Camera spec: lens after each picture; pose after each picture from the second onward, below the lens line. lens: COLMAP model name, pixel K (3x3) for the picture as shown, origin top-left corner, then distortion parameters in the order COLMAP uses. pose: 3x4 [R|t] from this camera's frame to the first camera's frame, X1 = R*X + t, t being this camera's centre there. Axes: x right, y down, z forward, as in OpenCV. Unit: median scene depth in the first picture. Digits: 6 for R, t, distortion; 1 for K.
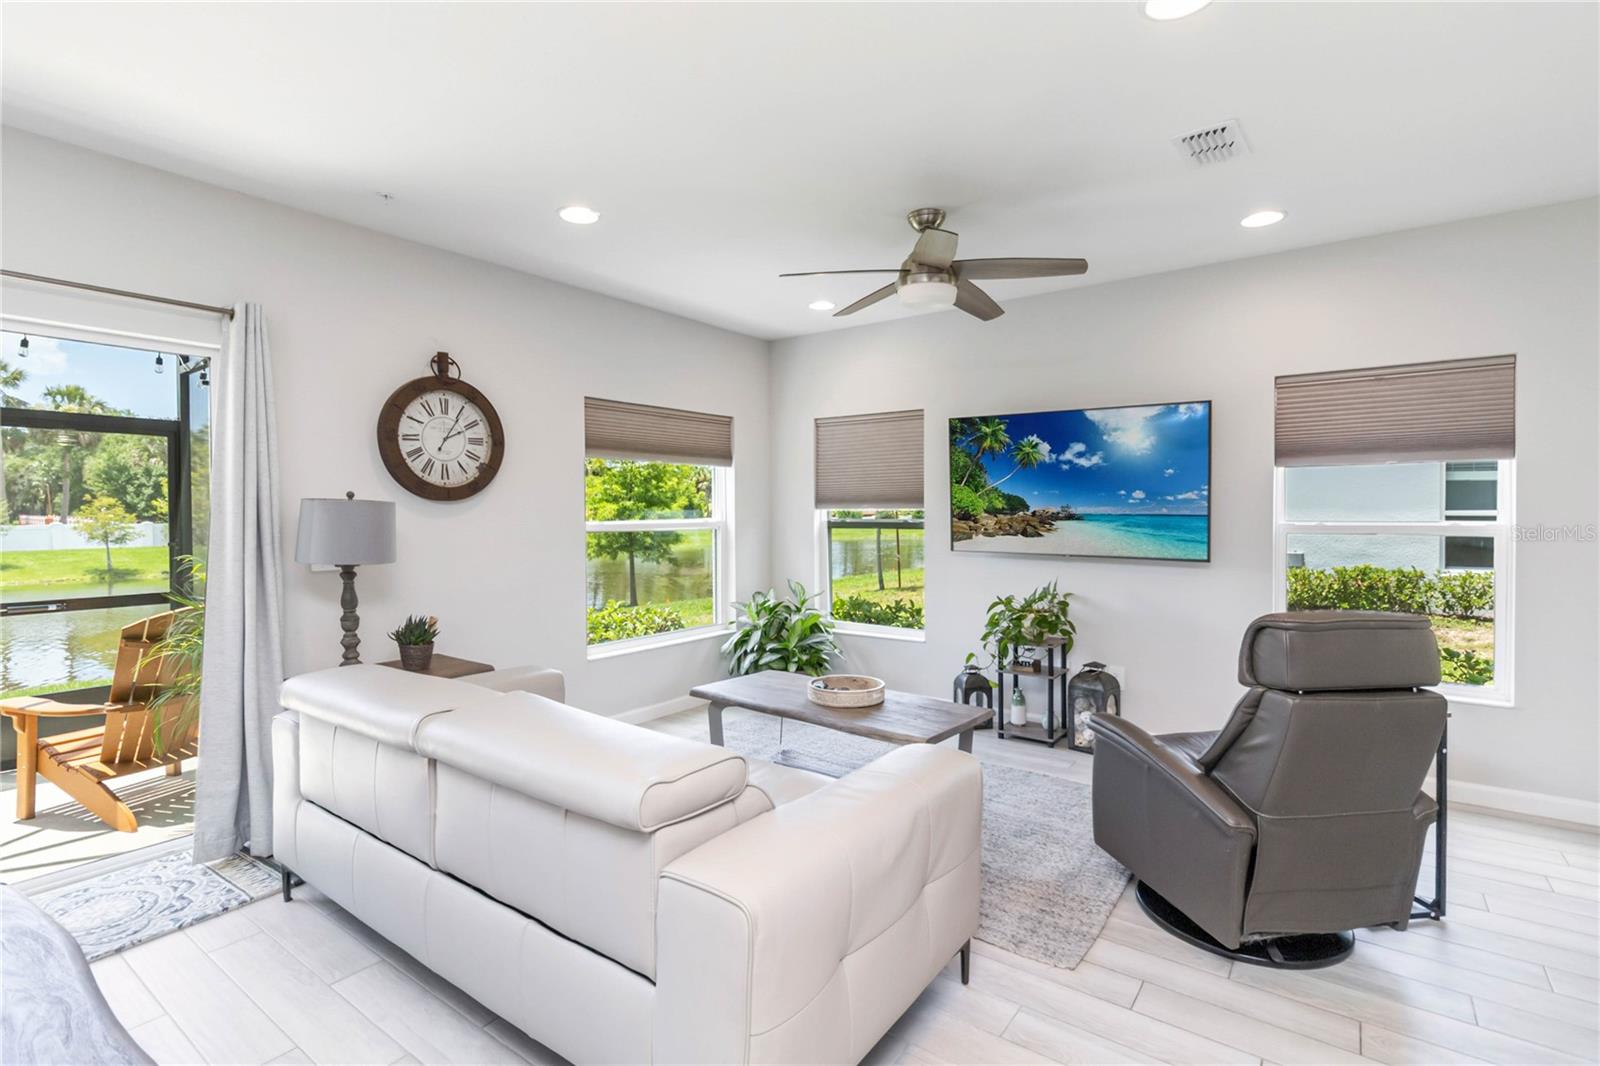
lens RADIAL K [[754.5, 0, 800.7], [0, 754.5, 525.5], [0, 0, 1]] dist [0.000261, 0.000280]
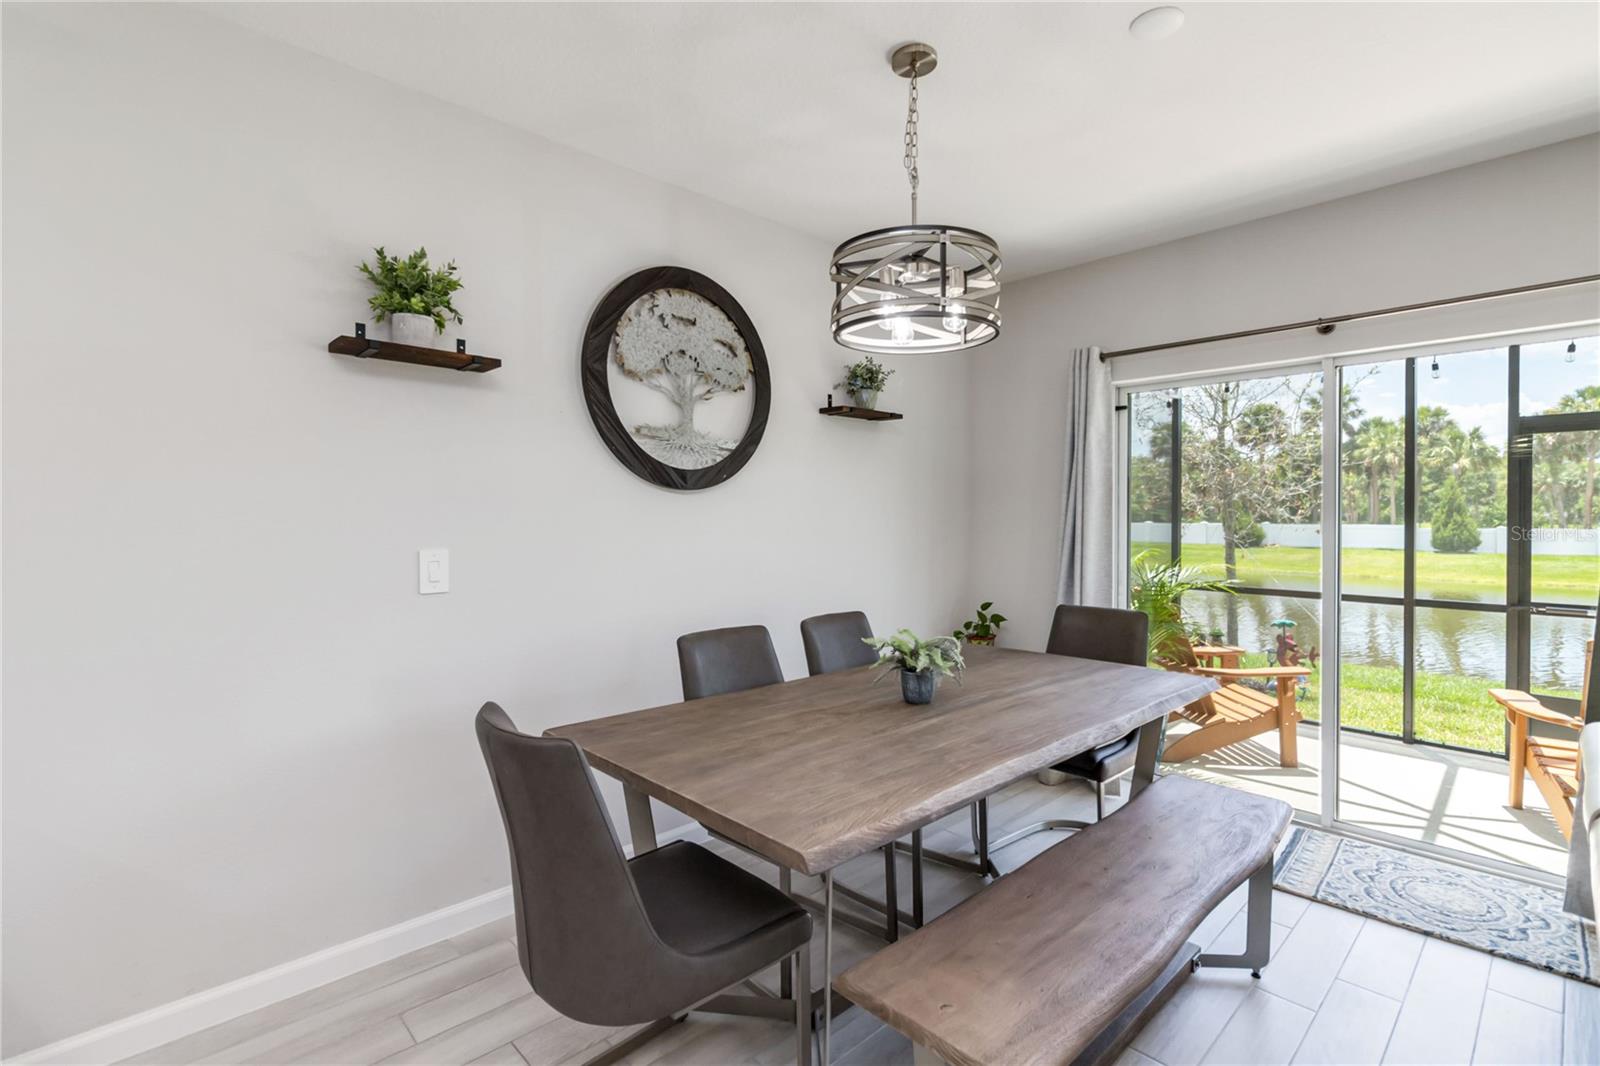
lens RADIAL K [[743.5, 0, 797.7], [0, 743.5, 524.7], [0, 0, 1]] dist [0.000558, -0.000384]
pose [[-0.177937, 0.013272, -0.983952, 0.148900], [-0.019740, 0.999660, 0.017054, -0.001837], [0.983844, 0.022457, -0.177615, 0.179943]]
